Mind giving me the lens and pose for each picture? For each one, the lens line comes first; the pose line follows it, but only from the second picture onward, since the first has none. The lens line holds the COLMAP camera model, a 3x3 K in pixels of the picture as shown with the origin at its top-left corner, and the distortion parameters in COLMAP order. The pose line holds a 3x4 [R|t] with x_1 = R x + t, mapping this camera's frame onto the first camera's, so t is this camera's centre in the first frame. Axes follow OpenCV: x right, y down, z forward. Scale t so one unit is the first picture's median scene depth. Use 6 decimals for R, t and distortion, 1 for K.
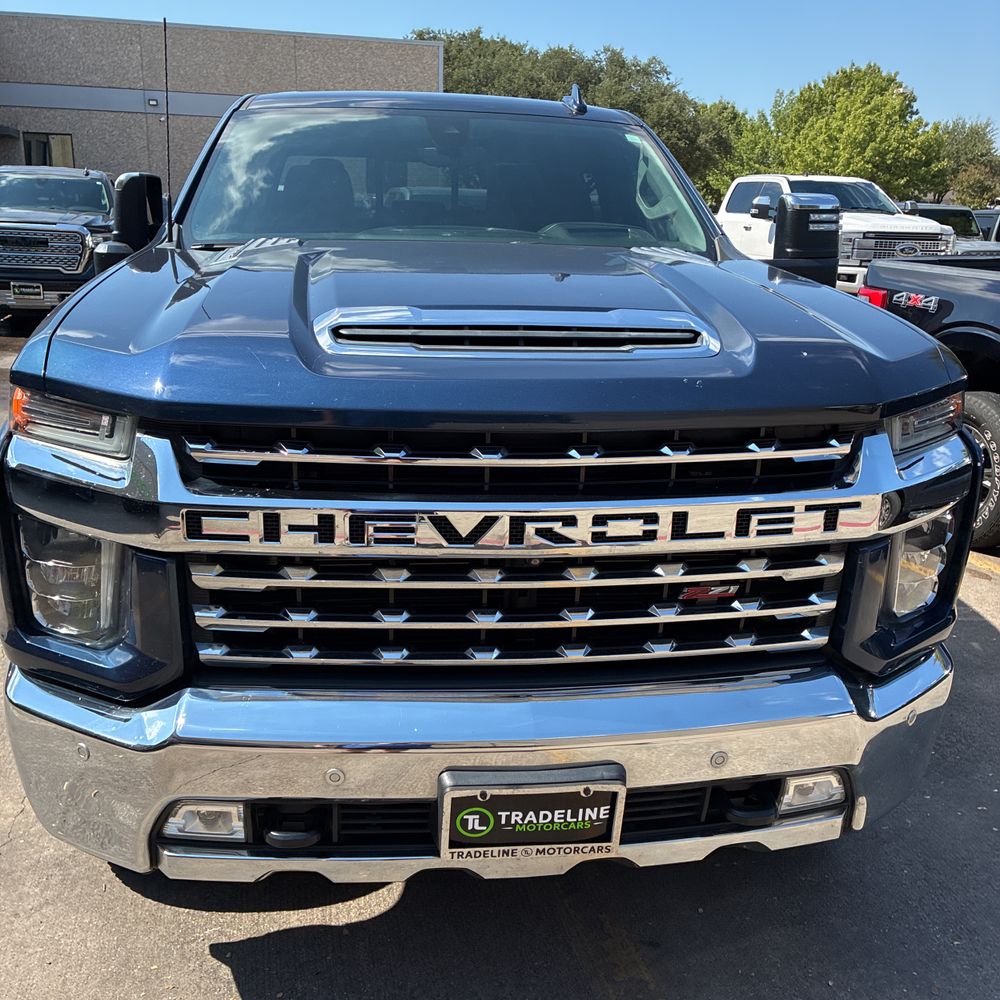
lens RADIAL K [[1017.1, 0, 490.4], [0, 1017.1, 506.6], [0, 0, 1]] dist [0.028597, 0.000000]
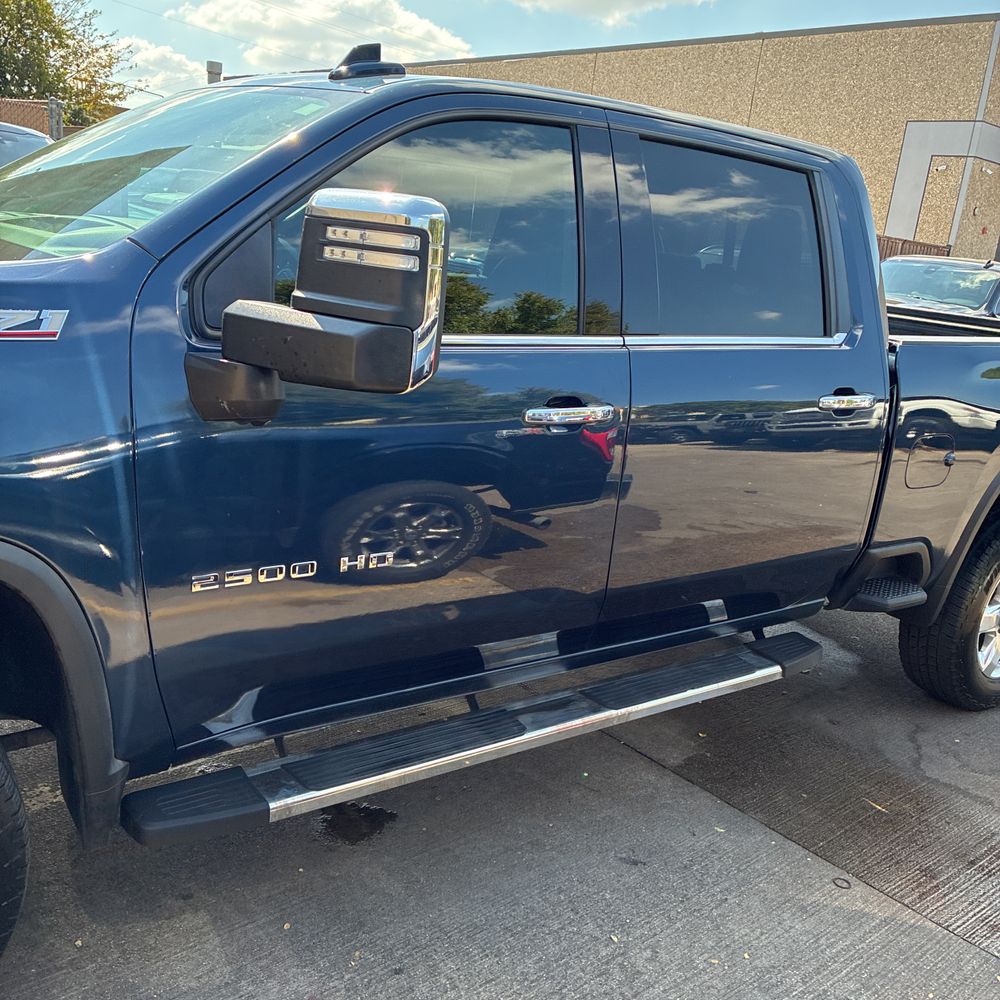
lens RADIAL K [[1017.1, 0, 486.5], [0, 1017.1, 494.0], [0, 0, 1]] dist [0.028597, 0.000000]
pose [[0.474723, 0.245804, -0.845114, 0.066977], [-0.341020, 0.936573, 0.080845, -0.019217], [0.811383, 0.249822, 0.528437, 0.069354]]
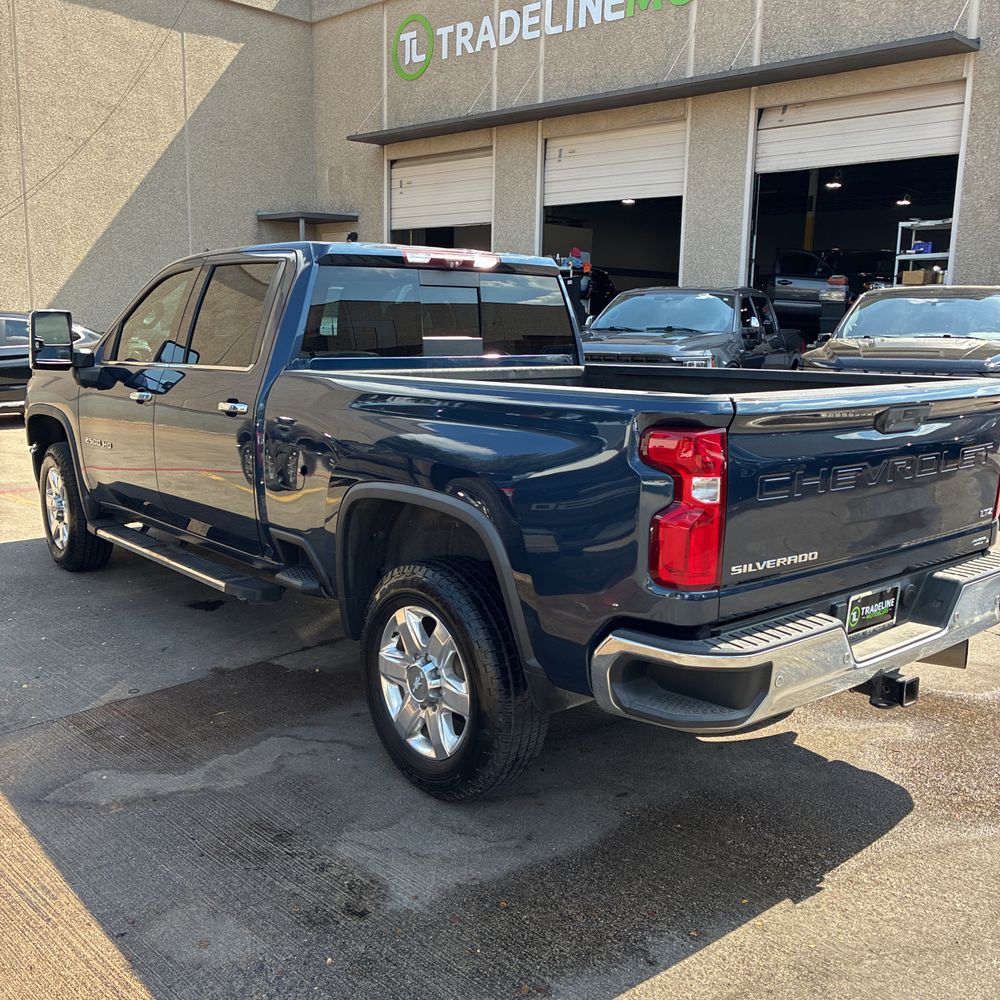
lens RADIAL K [[1017.1, 0, 504.0], [0, 1017.1, 500.0], [0, 0, 1]] dist [0.028597, 0.000000]
pose [[-0.834701, 0.060585, -0.547361, 0.051961], [-0.191546, 0.899930, 0.391708, -0.068576], [0.516319, 0.431804, -0.739568, 0.229743]]
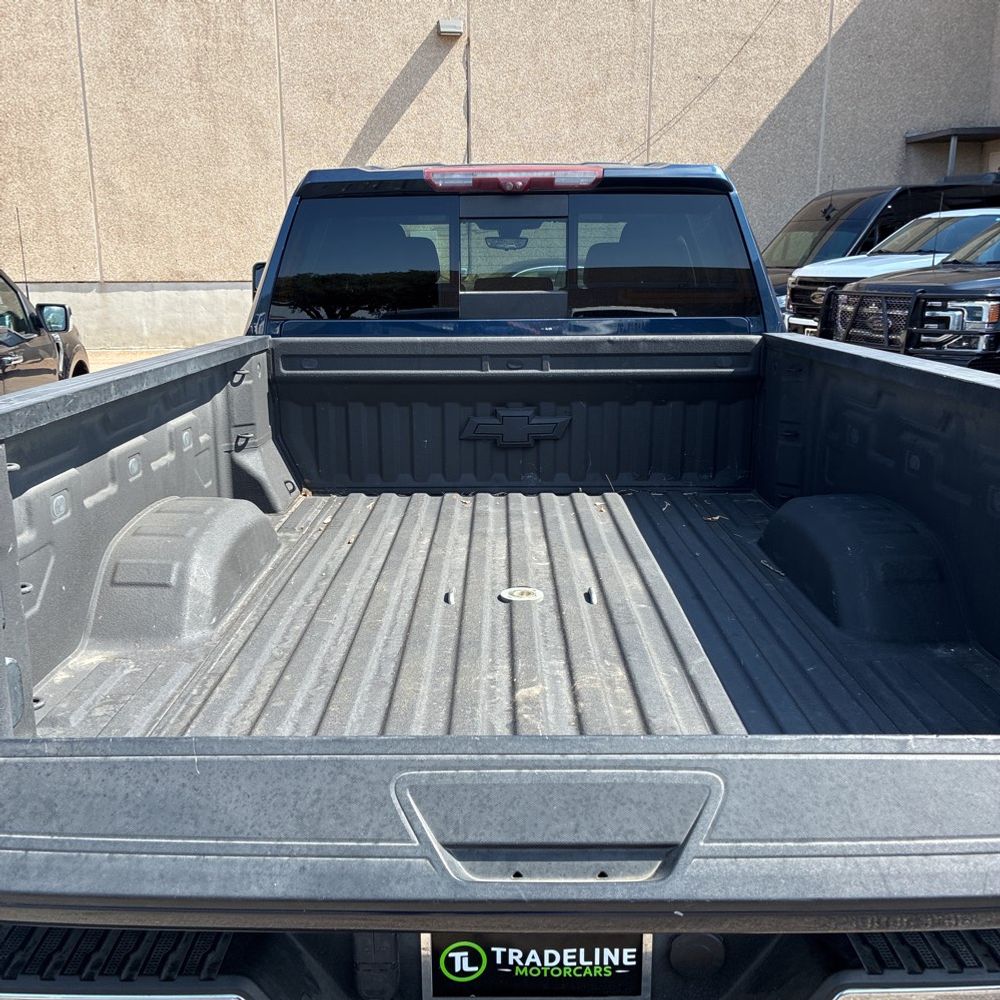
lens RADIAL K [[1017.1, 0, 485.7], [0, 1017.1, 501.8], [0, 0, 1]] dist [0.028597, 0.000000]
pose [[-0.991372, -0.047810, 0.122047, -0.018711], [0.020516, 0.863035, 0.504728, -0.065115], [-0.129462, 0.502877, -0.854608, 0.210279]]
